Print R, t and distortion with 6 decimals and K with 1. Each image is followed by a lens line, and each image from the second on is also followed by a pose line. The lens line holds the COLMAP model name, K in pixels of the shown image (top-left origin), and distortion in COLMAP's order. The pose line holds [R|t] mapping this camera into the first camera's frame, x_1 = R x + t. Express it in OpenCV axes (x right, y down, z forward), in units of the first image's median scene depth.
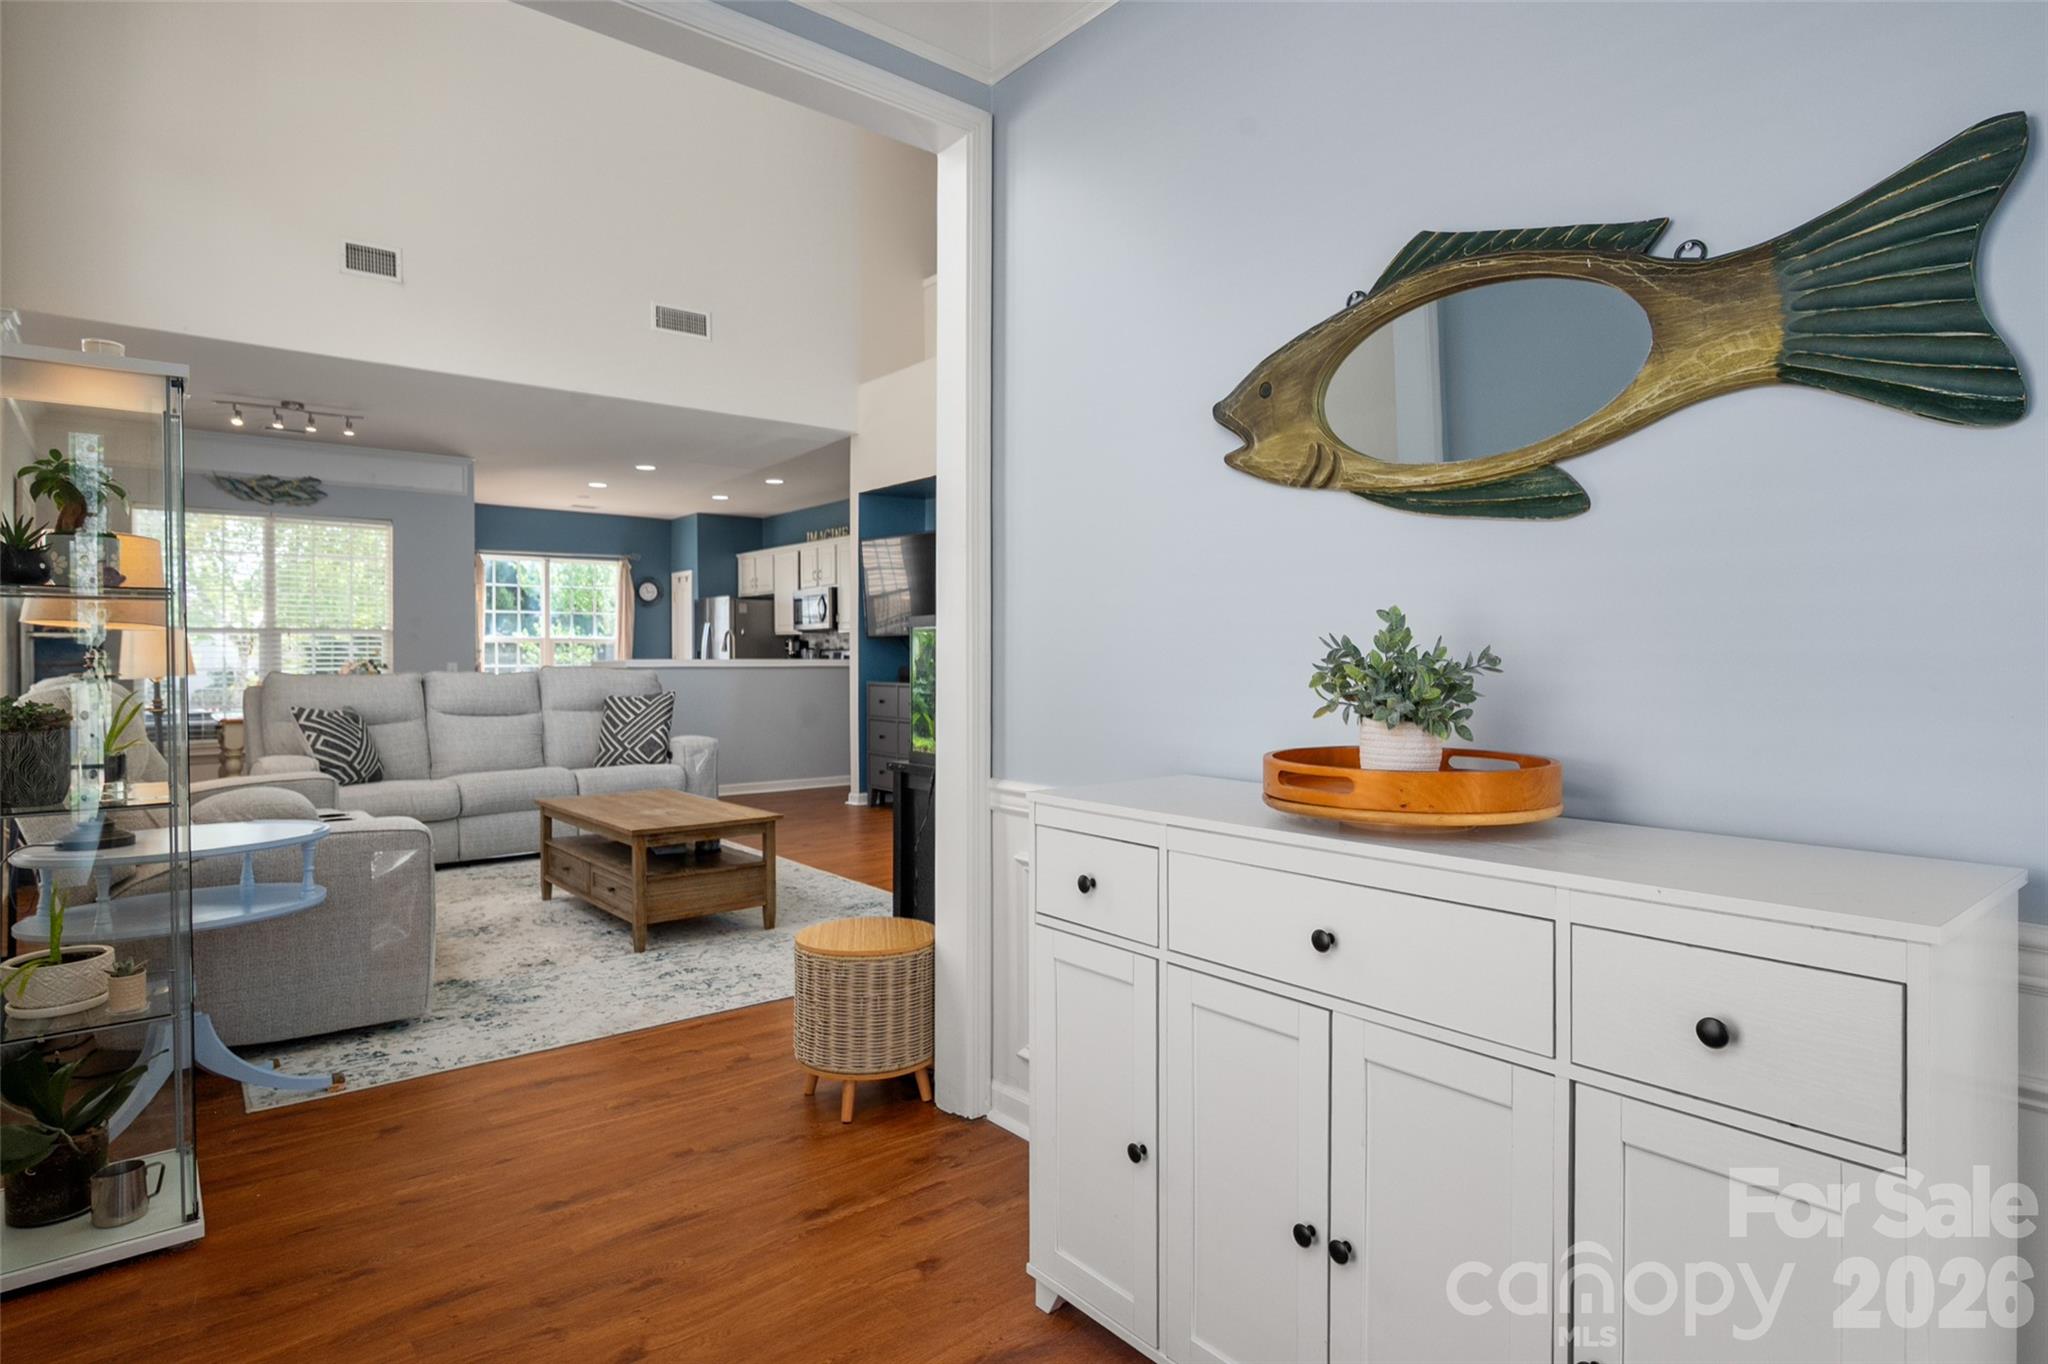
lens RADIAL K [[1097.9, 0, 1049.6], [0, 1097.9, 662.6], [0, 0, 1]] dist [-0.014477, 0.002497]
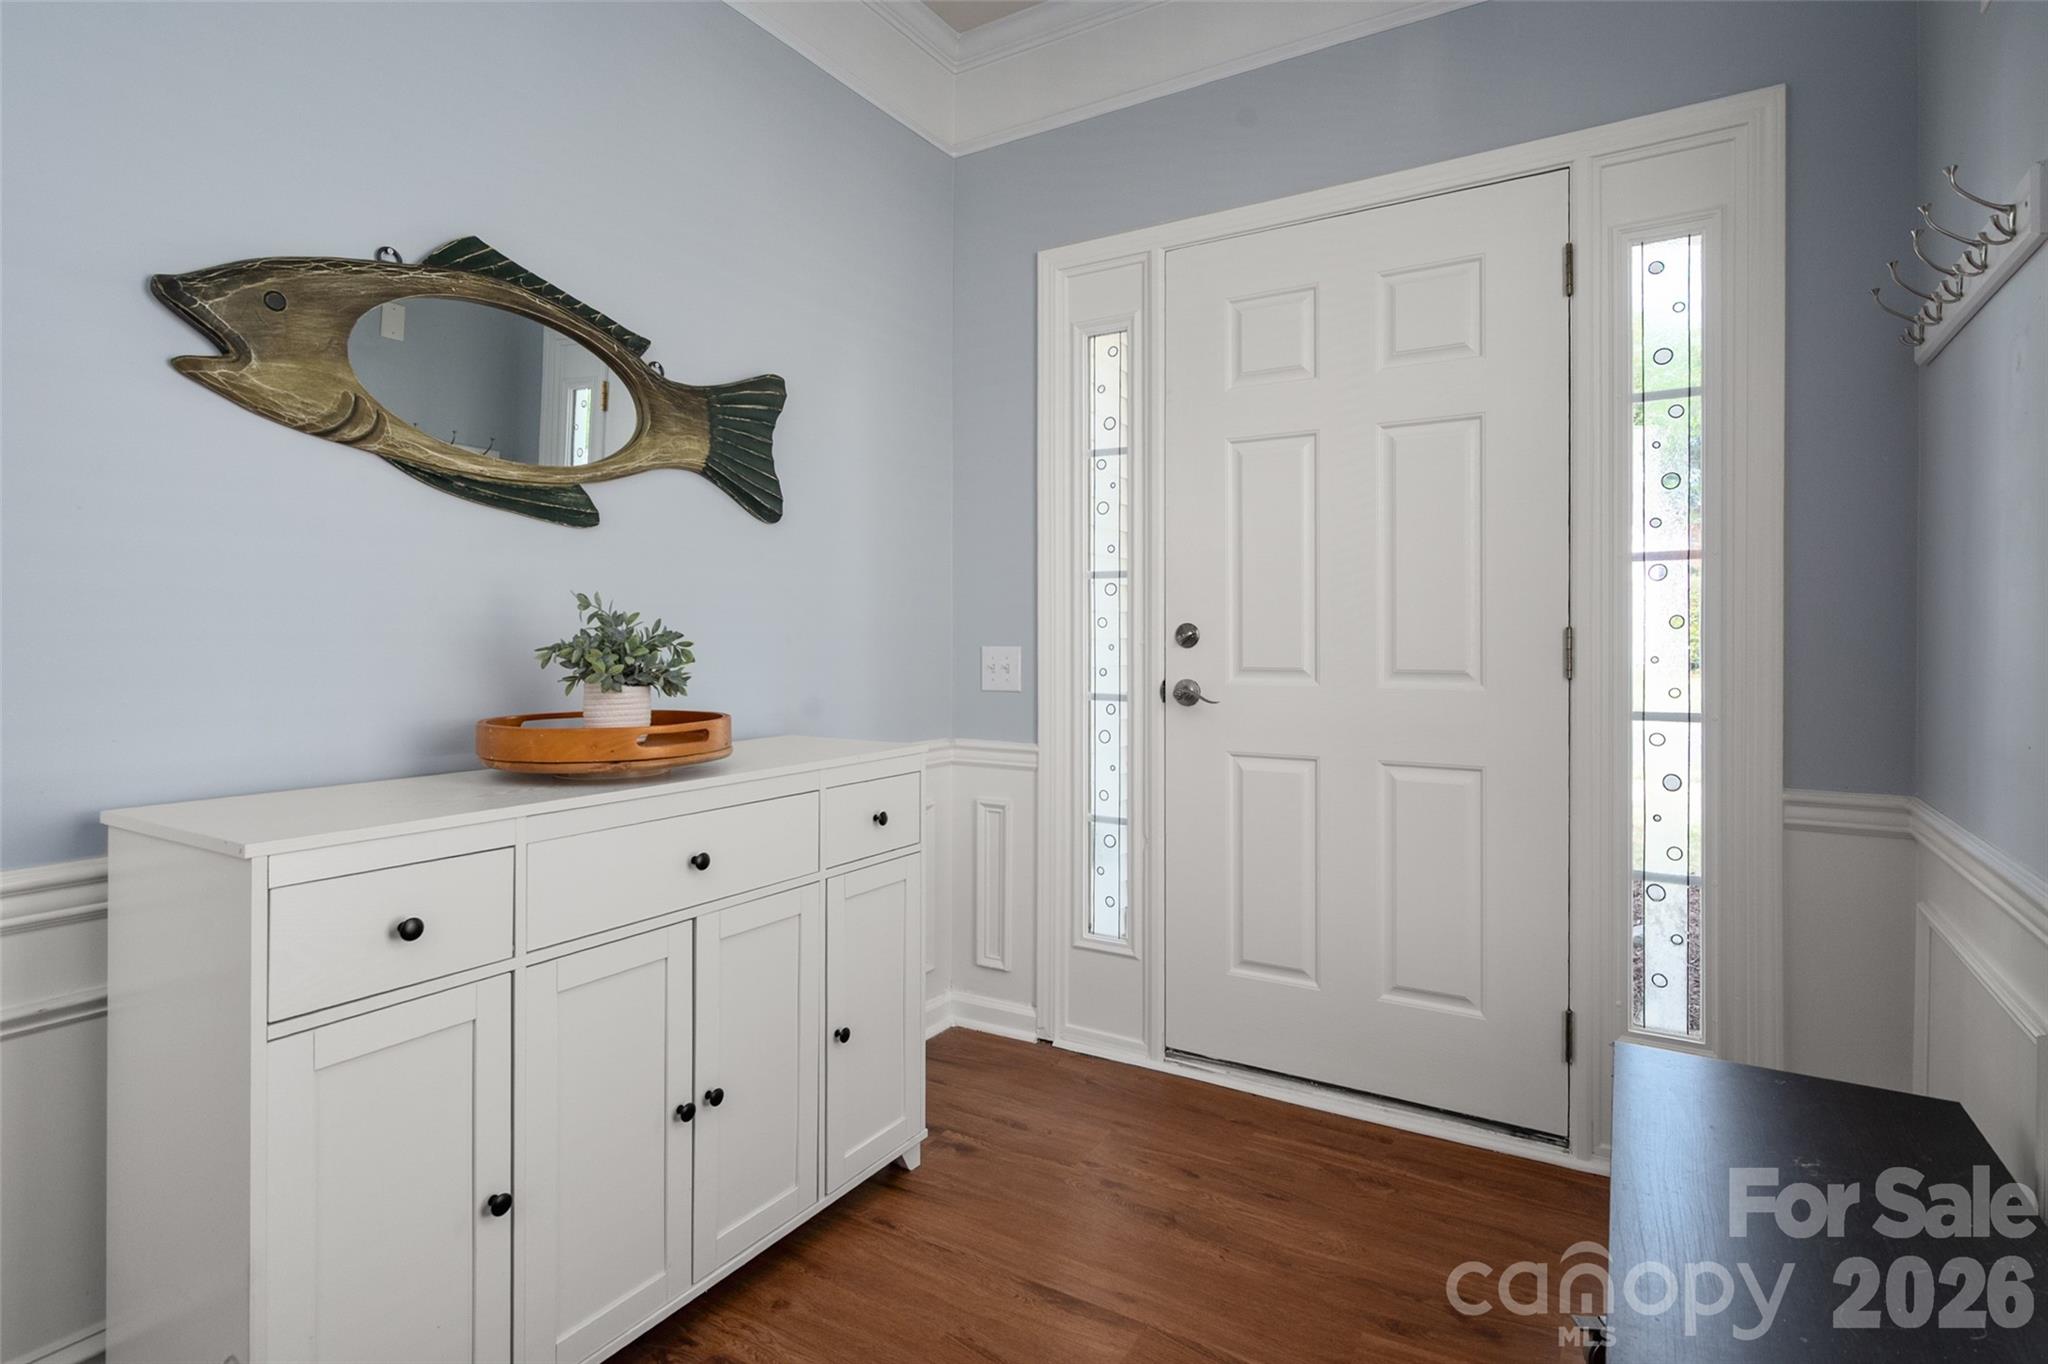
lens RADIAL K [[1011.2, 0, 1043.9], [0, 1011.2, 633.0], [0, 0, 1]] dist [0.006292, 0.001066]
pose [[-0.329404, 0.007543, 0.944159, -0.249535], [0.005330, 0.999967, -0.006129, 0.000619], [-0.944174, 0.003013, -0.329433, 0.259109]]
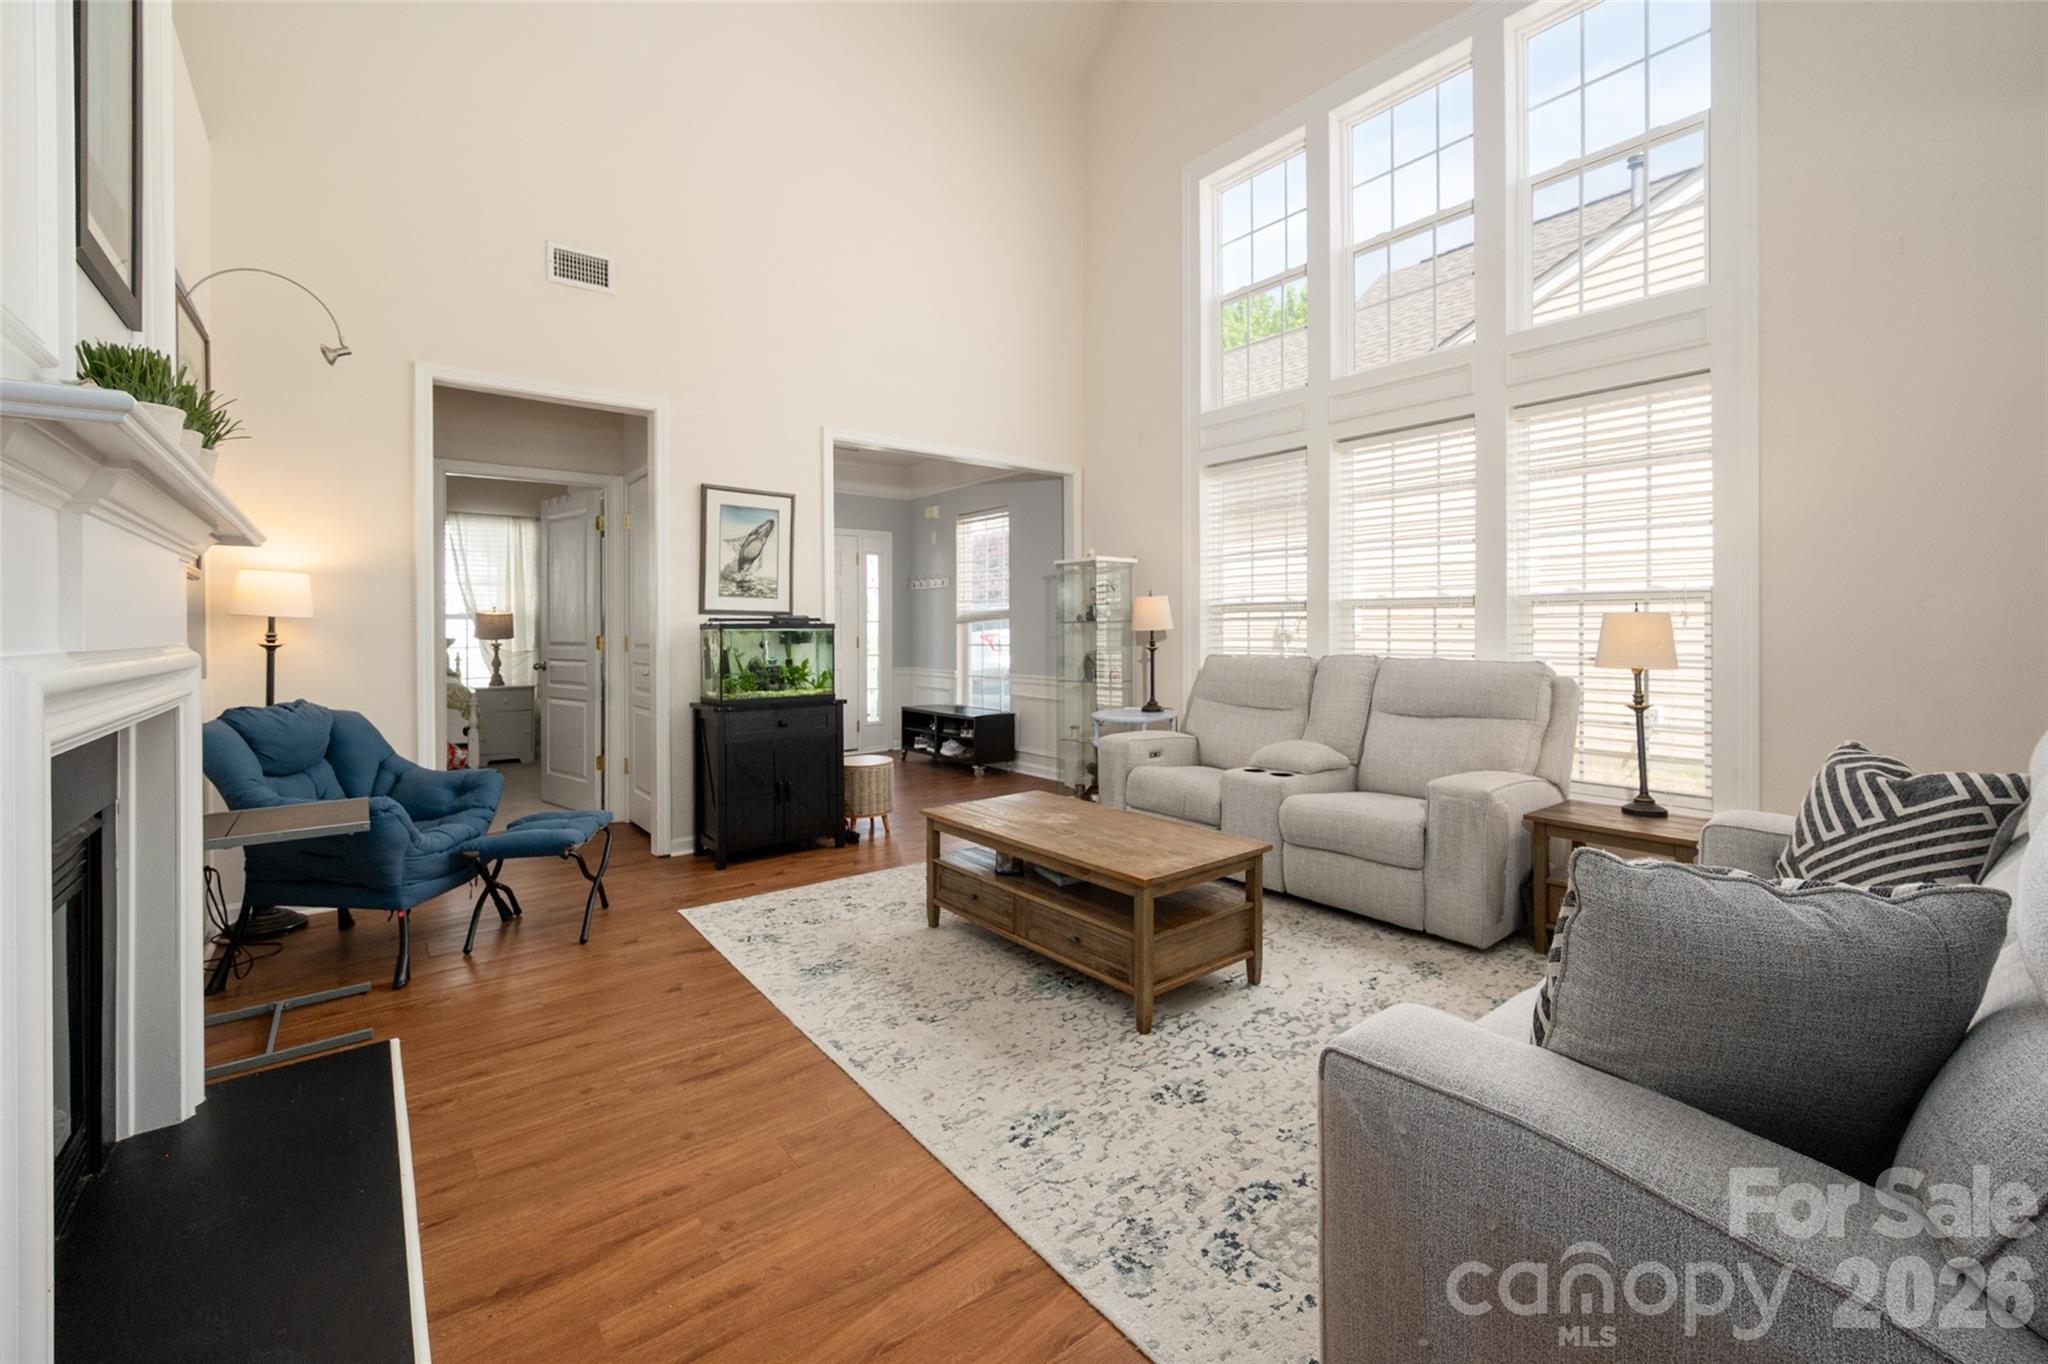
lens RADIAL K [[841.4, 0, 1050.1], [0, 841.4, 628.3], [0, 0, 1]] dist [-0.000690, 0.000258]
pose [[-0.999909, 0.006939, 0.011554, -0.301280], [0.006975, 0.999971, 0.003122, -0.020511], [-0.011532, 0.003202, -0.999928, 1.422448]]
